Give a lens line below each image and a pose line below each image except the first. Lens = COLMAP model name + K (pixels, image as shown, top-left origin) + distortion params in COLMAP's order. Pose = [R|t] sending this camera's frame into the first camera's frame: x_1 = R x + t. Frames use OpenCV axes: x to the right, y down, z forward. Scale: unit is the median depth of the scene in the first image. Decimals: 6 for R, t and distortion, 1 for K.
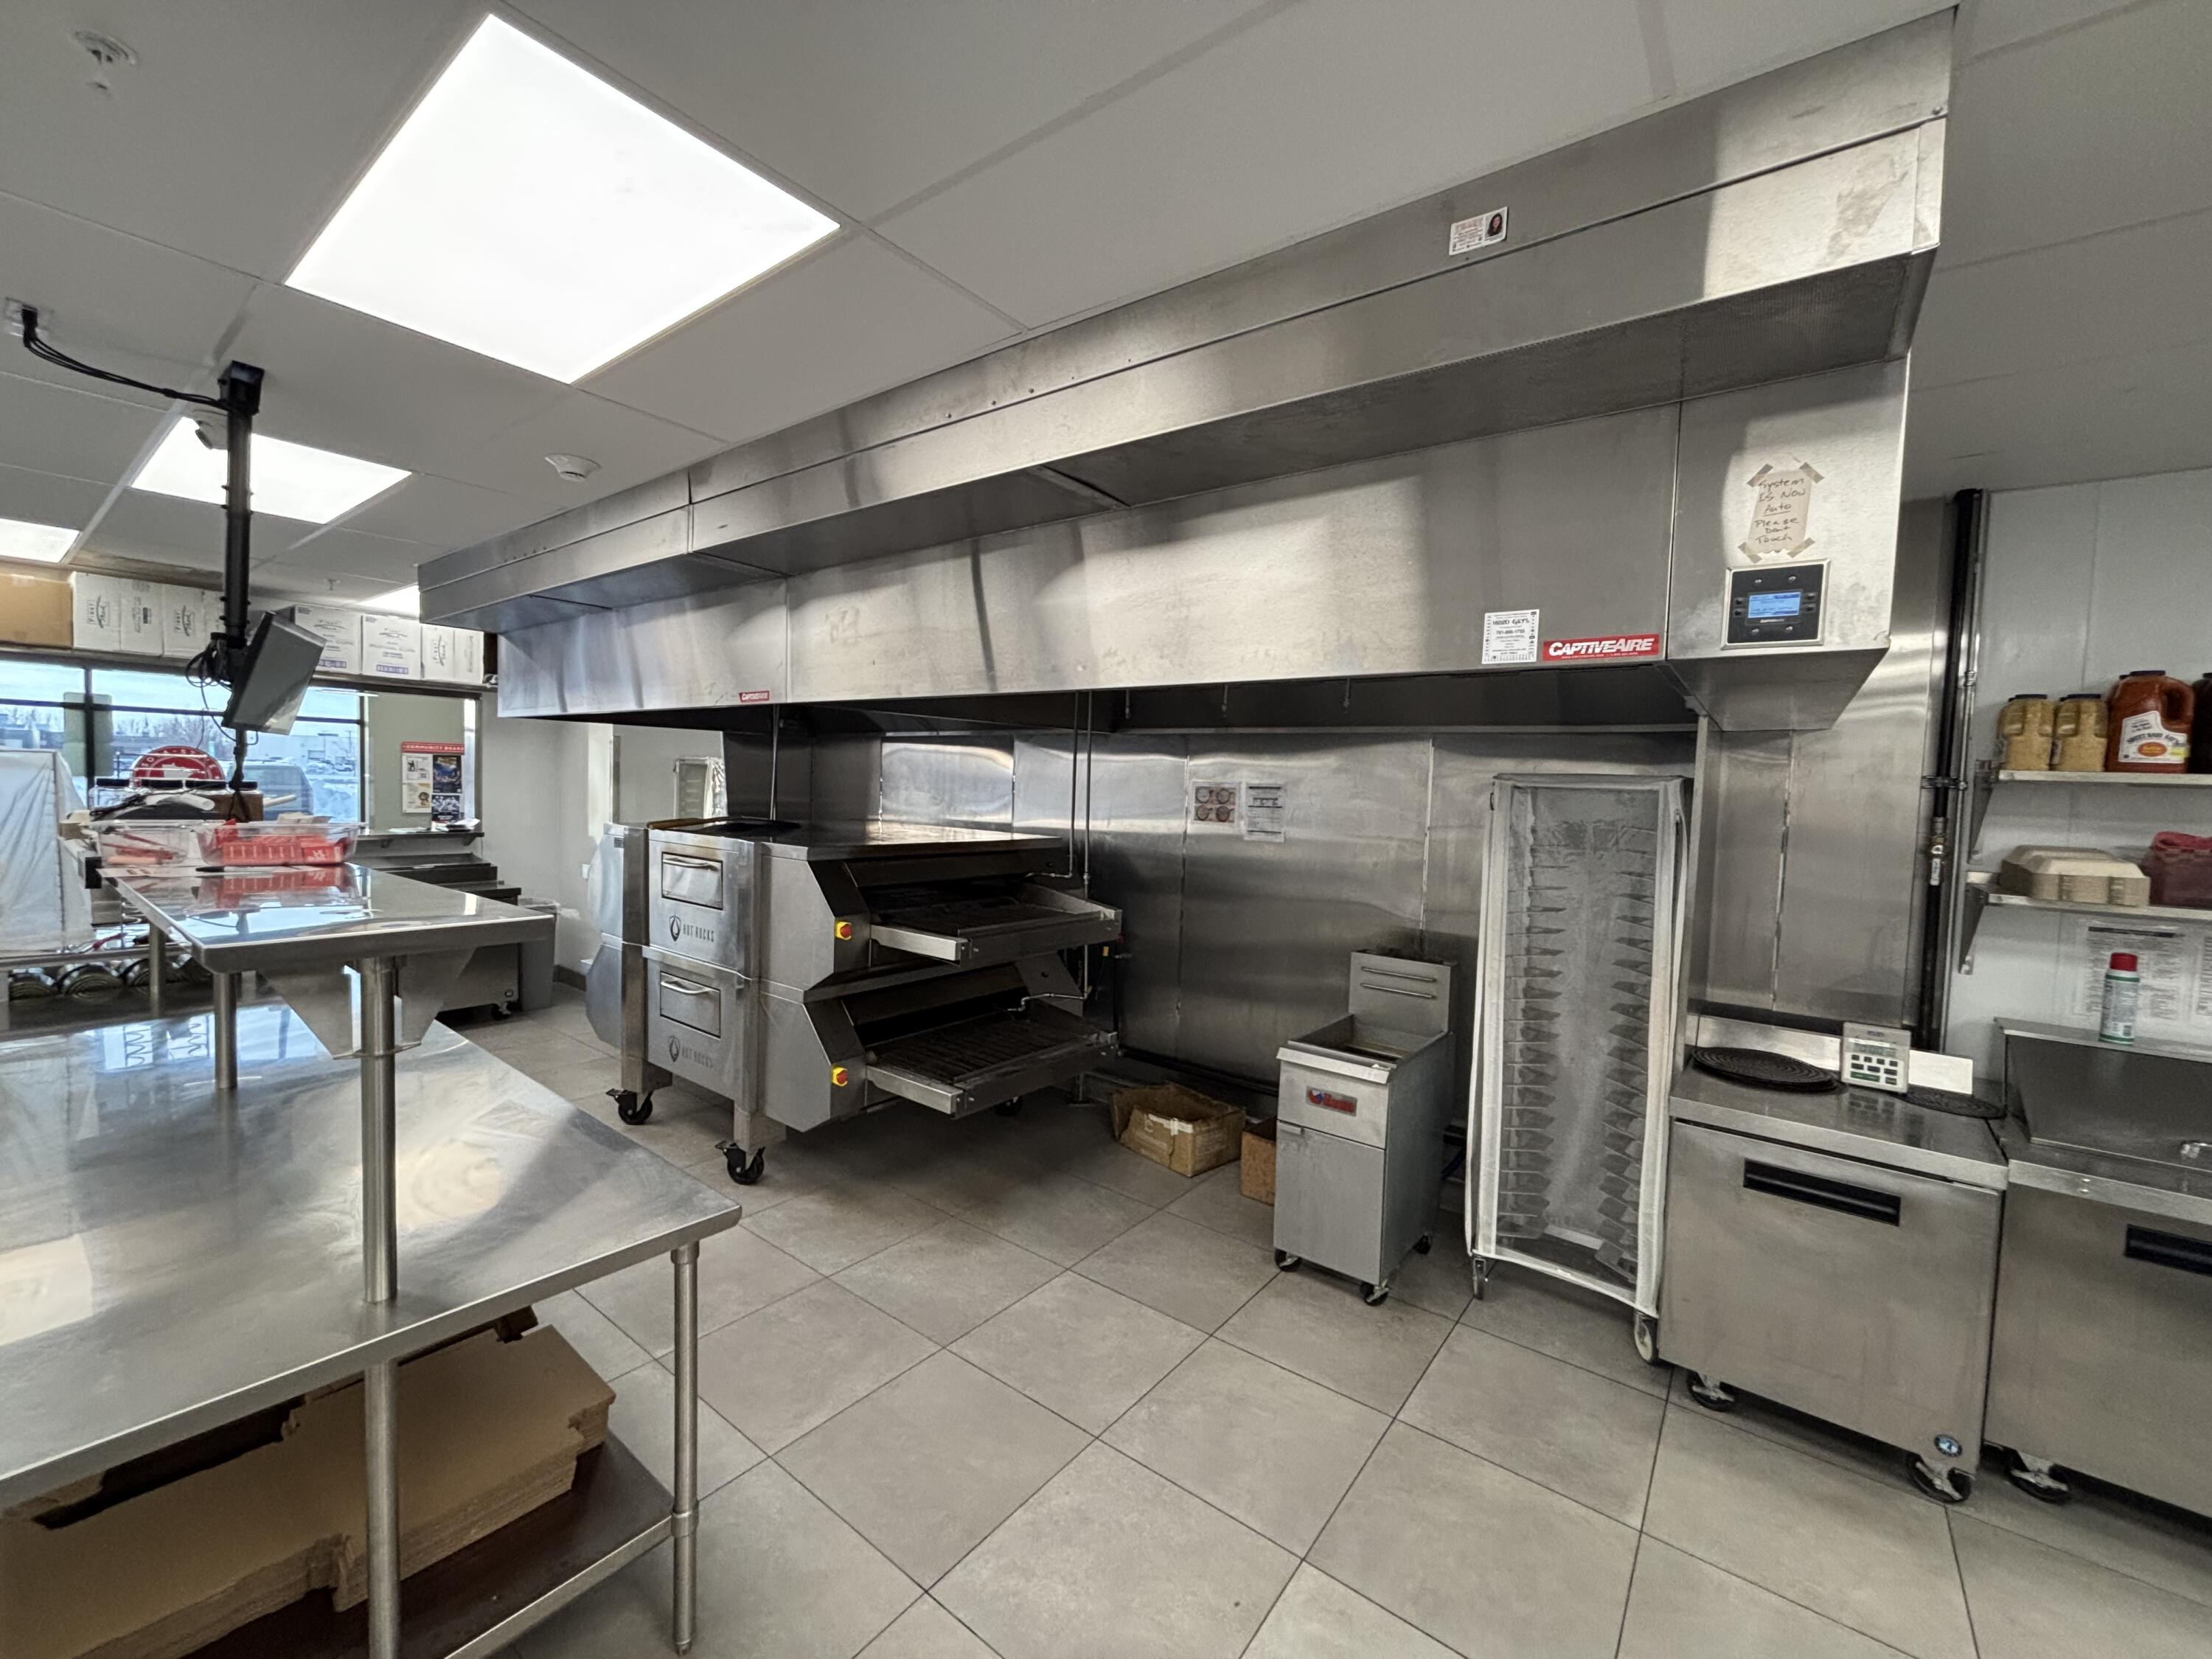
lens RADIAL K [[889.5, 0, 1111.5], [0, 889.5, 826.5], [0, 0, 1]] dist [0.001992, -0.001205]
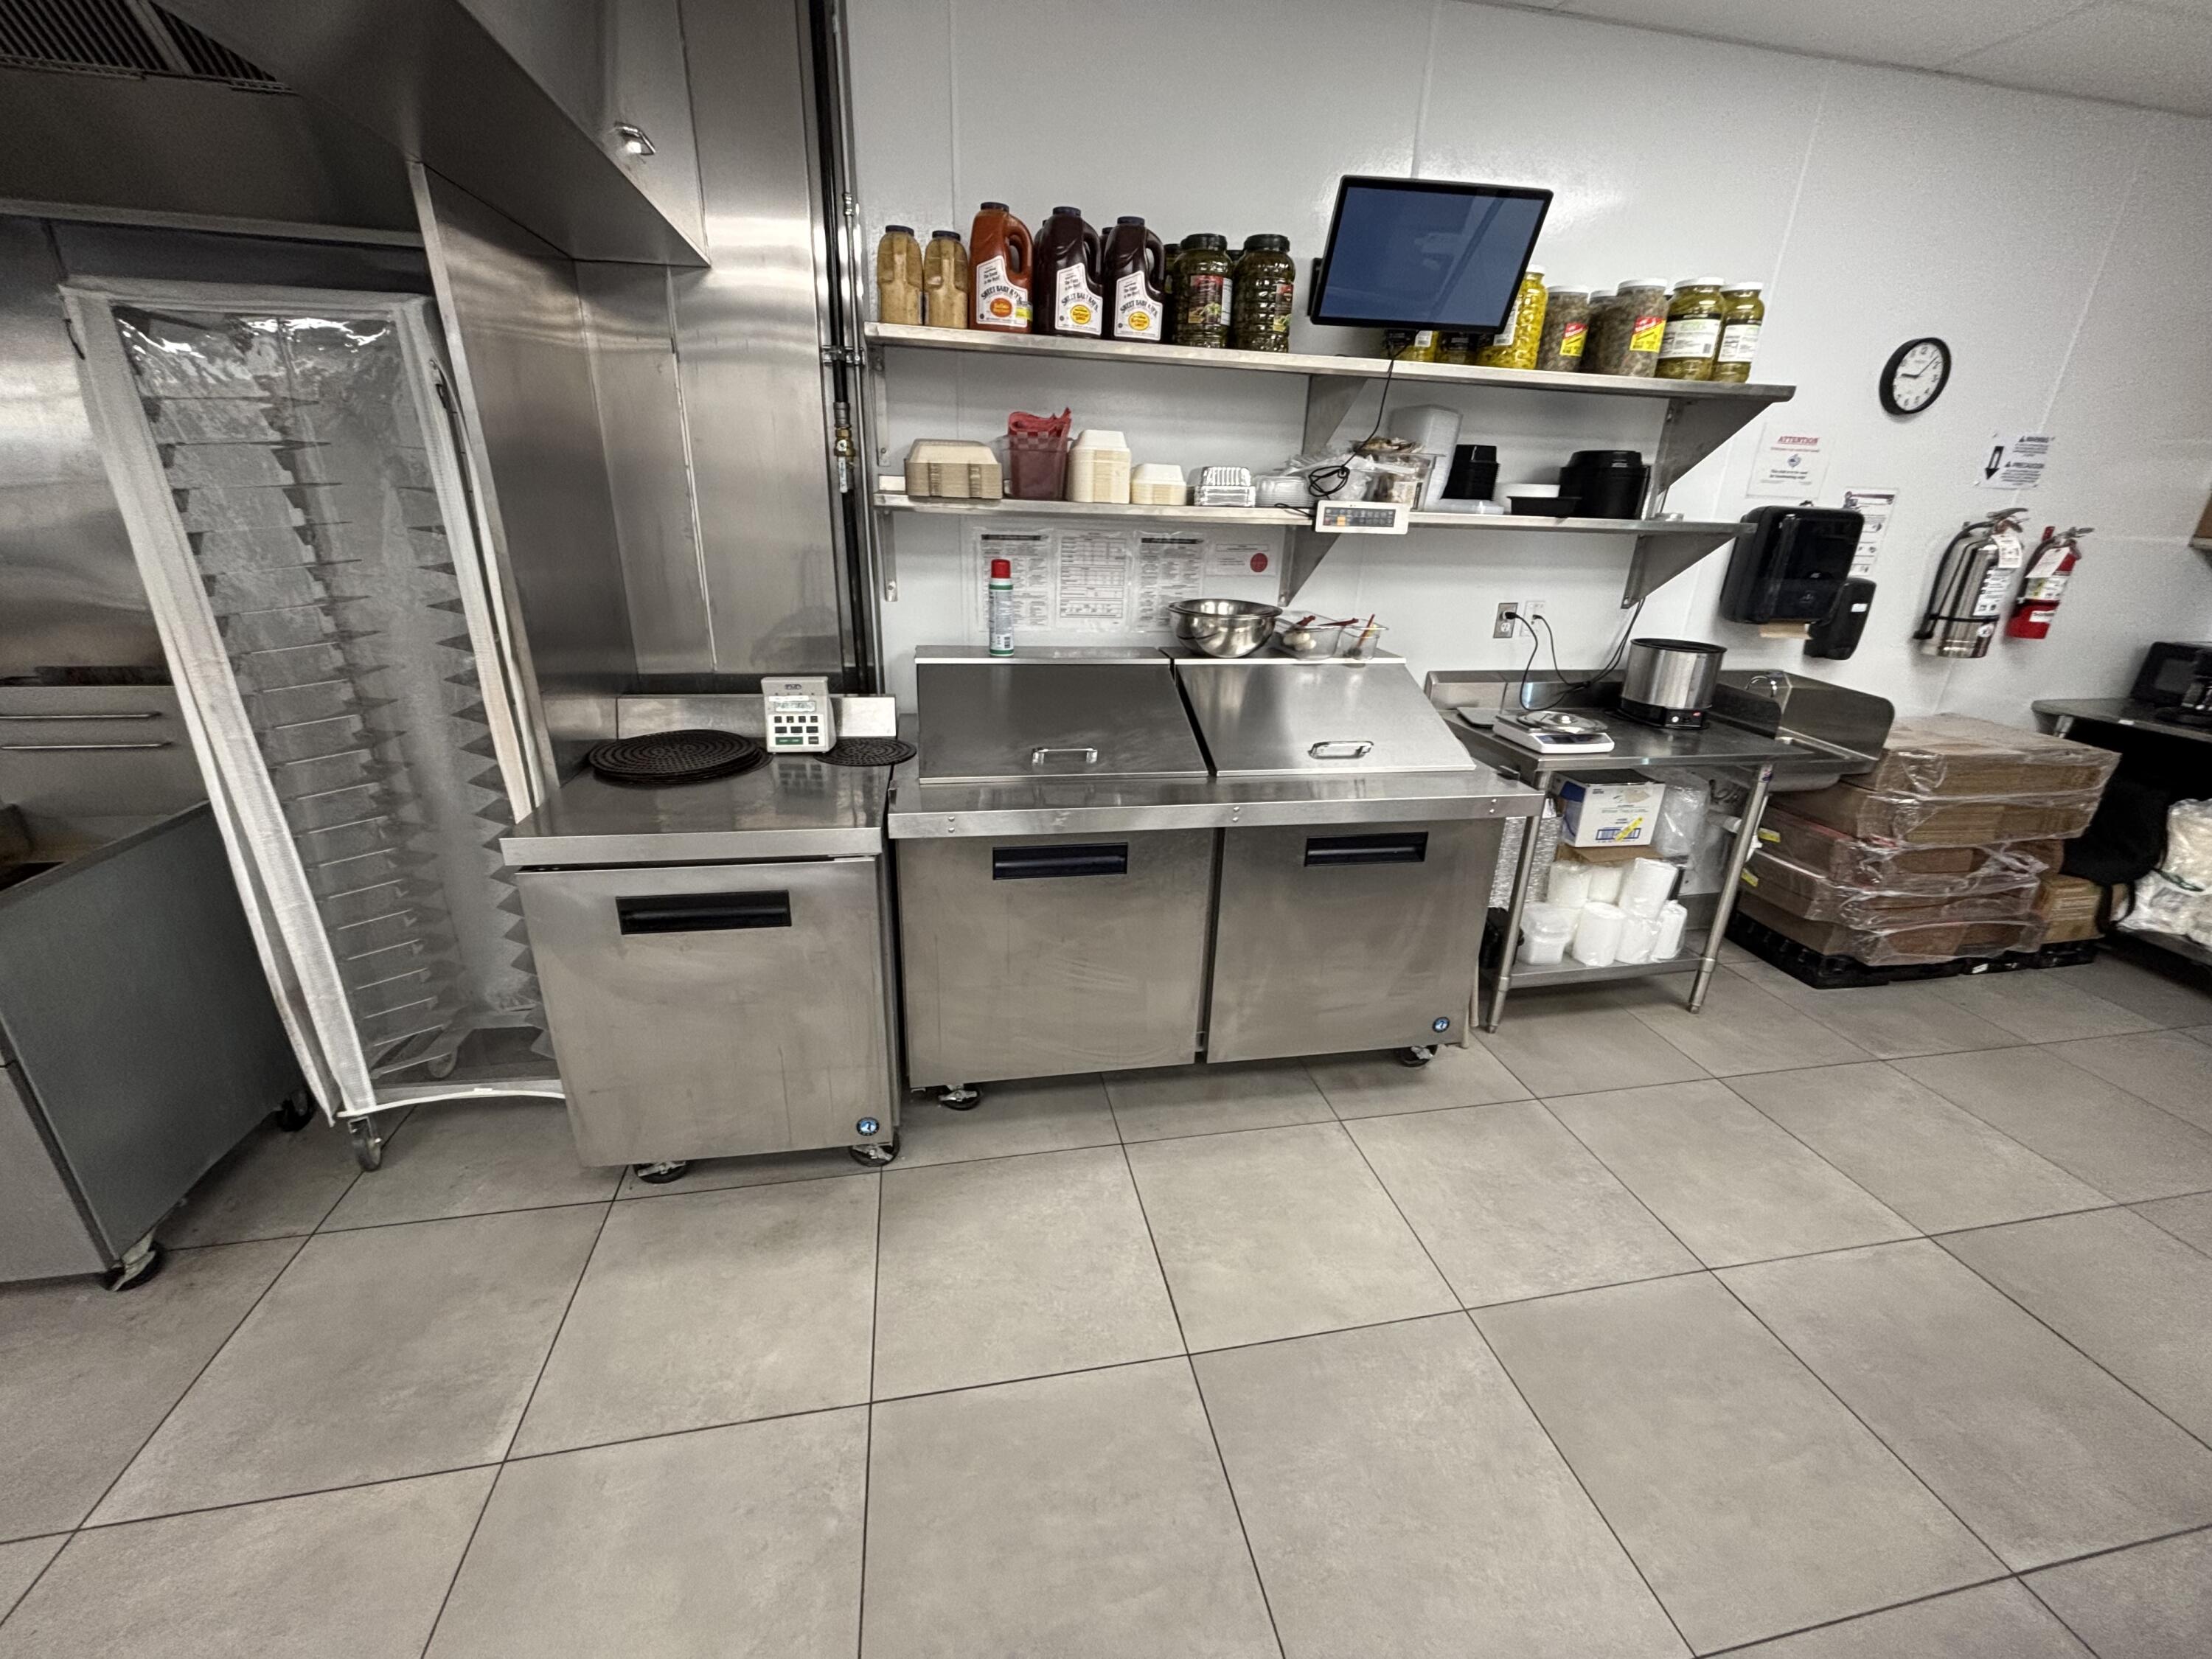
lens RADIAL K [[889.5, 0, 1102.2], [0, 889.5, 830.7], [0, 0, 1]] dist [0.001992, -0.001205]
pose [[0.658419, -0.280257, 0.698528, 0.454310], [0.026057, 0.936020, 0.350981, 0.080639], [-0.752201, -0.212891, 0.623596, 0.261422]]
